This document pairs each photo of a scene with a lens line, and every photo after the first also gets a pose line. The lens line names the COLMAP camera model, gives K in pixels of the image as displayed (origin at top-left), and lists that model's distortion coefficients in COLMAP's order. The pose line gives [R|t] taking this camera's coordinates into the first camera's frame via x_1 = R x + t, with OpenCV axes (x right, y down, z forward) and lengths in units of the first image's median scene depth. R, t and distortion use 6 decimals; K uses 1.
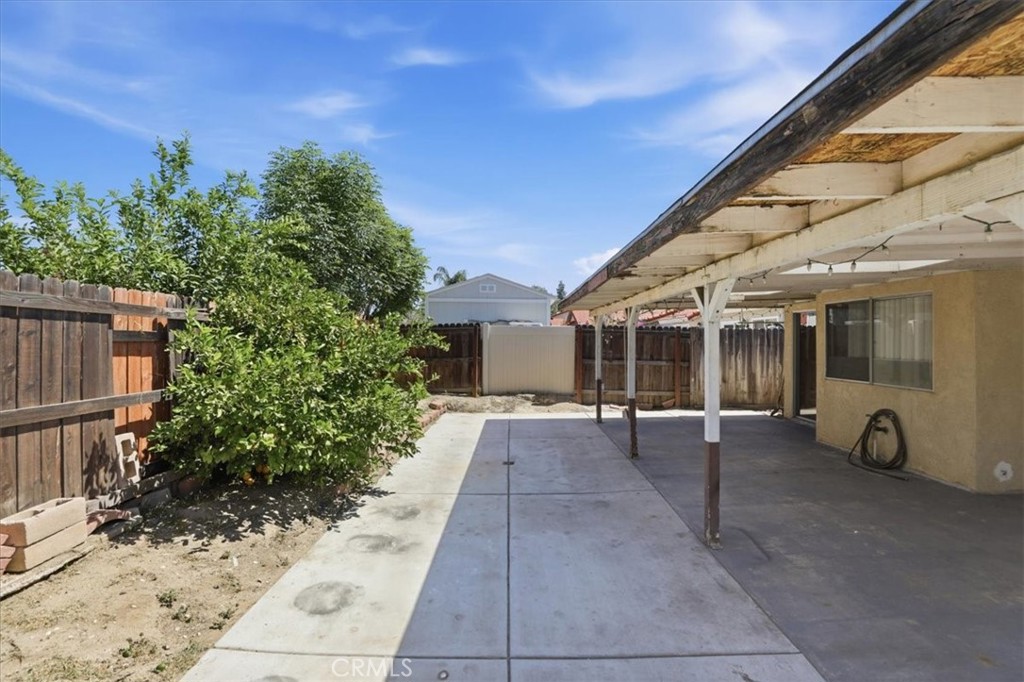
lens RADIAL K [[482.1, 0, 512.4], [0, 482.1, 334.7], [0, 0, 1]] dist [-0.042163, 0.011151]
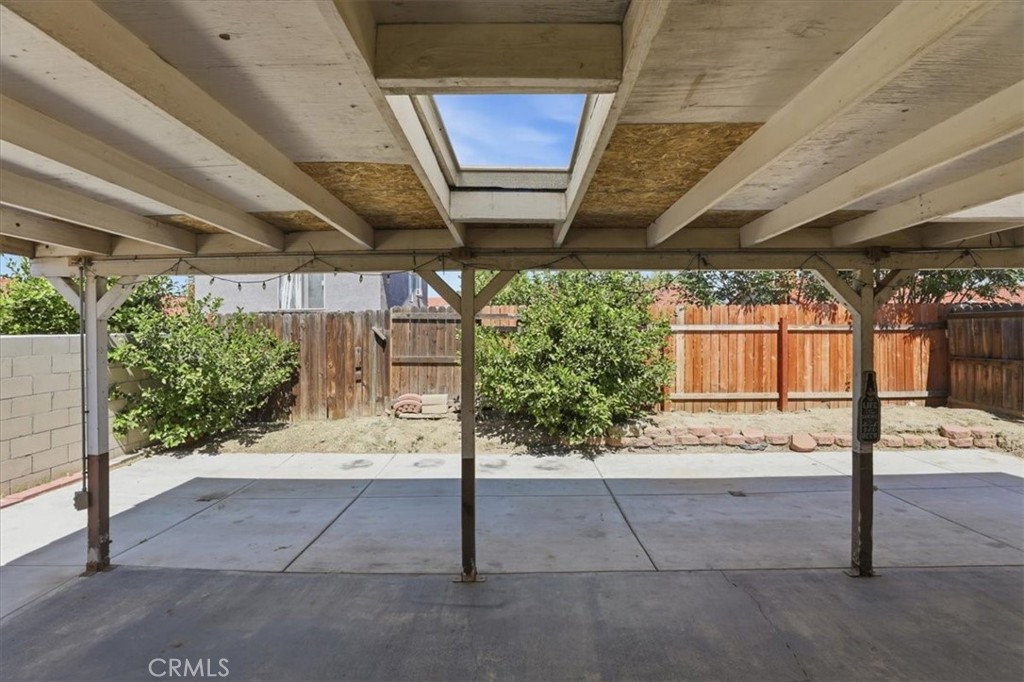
lens RADIAL K [[482.1, 0, 517.4], [0, 482.1, 330.2], [0, 0, 1]] dist [-0.042163, 0.011151]
pose [[-0.010702, 0.007653, -0.999913, 0.487791], [0.012850, 0.999889, 0.007515, -0.003349], [0.999860, -0.012768, -0.010799, 0.424388]]
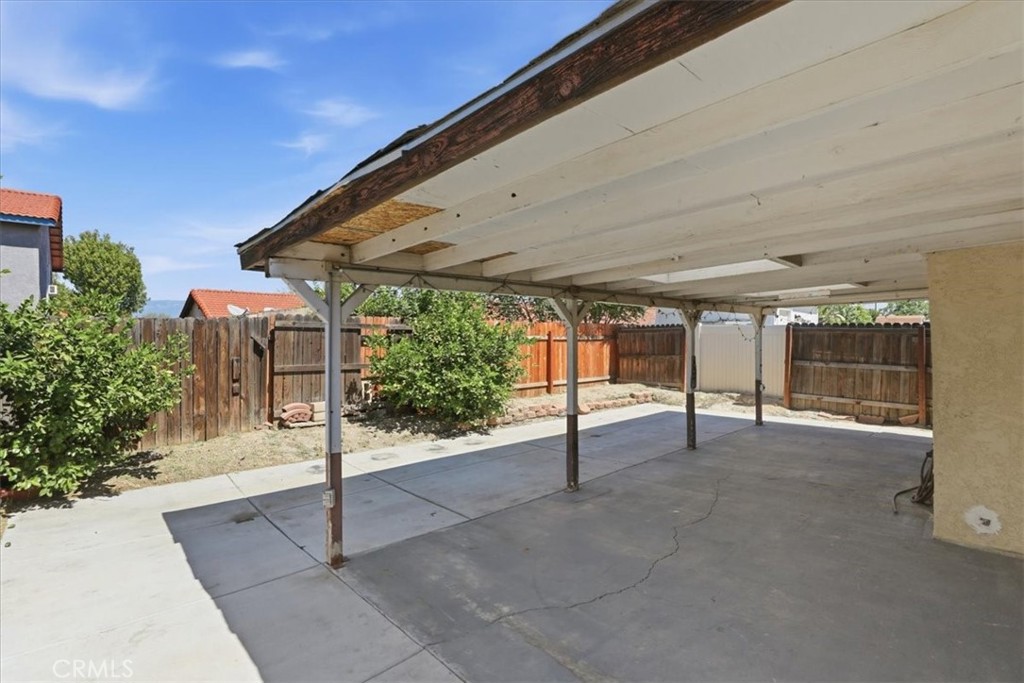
lens RADIAL K [[482.1, 0, 514.9], [0, 482.1, 332.1], [0, 0, 1]] dist [-0.042163, 0.011151]
pose [[0.679536, -0.010031, -0.733574, 0.510395], [0.007498, 0.999949, -0.006727, -0.002221], [0.733604, -0.000929, 0.679577, -0.023136]]
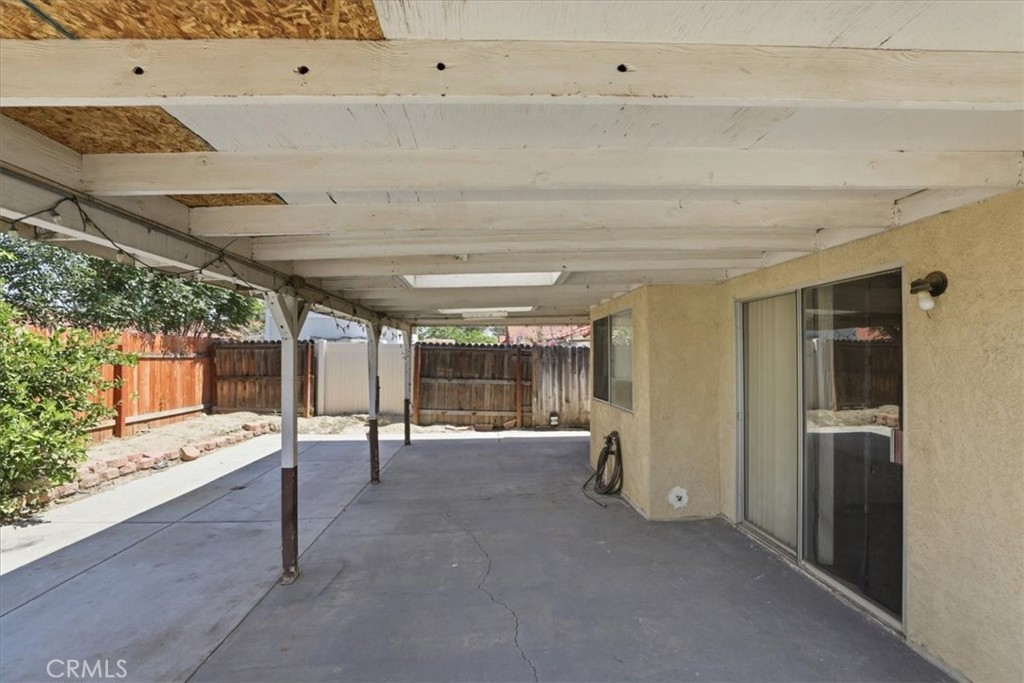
lens RADIAL K [[482.1, 0, 513.4], [0, 482.1, 349.2], [0, 0, 1]] dist [-0.042163, 0.011151]
pose [[0.998246, 0.002655, 0.059139, 0.307264], [-0.002123, 0.999957, -0.009053, 0.000623], [-0.059160, 0.008911, 0.998209, 0.019152]]
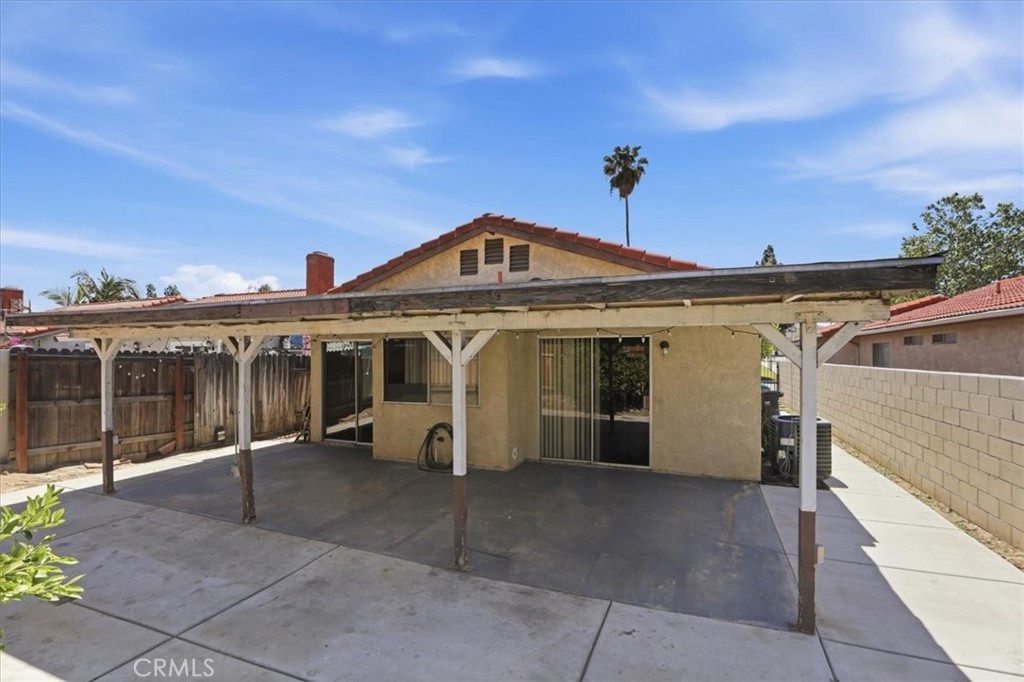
lens RADIAL K [[482.1, 0, 515.1], [0, 482.1, 344.0], [0, 0, 1]] dist [-0.042163, 0.011151]
pose [[0.372106, 0.018233, 0.928011, -0.217084], [-0.005463, 0.999833, -0.017454, -0.022126], [-0.928174, 0.001425, 0.372144, 0.182899]]
